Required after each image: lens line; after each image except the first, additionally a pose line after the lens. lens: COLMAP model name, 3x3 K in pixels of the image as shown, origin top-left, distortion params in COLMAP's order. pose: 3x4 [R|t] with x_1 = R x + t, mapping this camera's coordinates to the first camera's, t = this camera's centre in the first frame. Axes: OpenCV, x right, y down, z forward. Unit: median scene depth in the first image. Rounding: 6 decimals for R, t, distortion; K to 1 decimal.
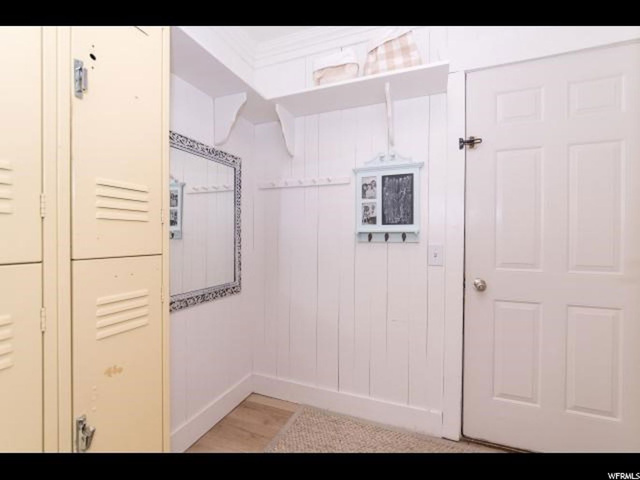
lens RADIAL K [[280.4, 0, 320.0], [0, 280.4, 239.8], [0, 0, 1]] dist [0.001549, -0.000026]
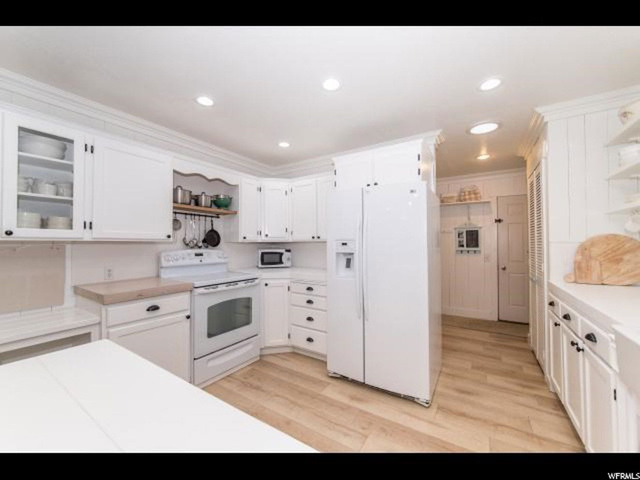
lens RADIAL K [[254.0, 0, 319.0], [0, 254.0, 240.0], [0, 0, 1]] dist [-0.000589, 0.000002]
pose [[0.981515, -0.006283, -0.191284, -0.766269], [-0.000046, 0.999453, -0.033065, -0.044747], [0.191387, 0.032462, 0.980978, -1.853895]]
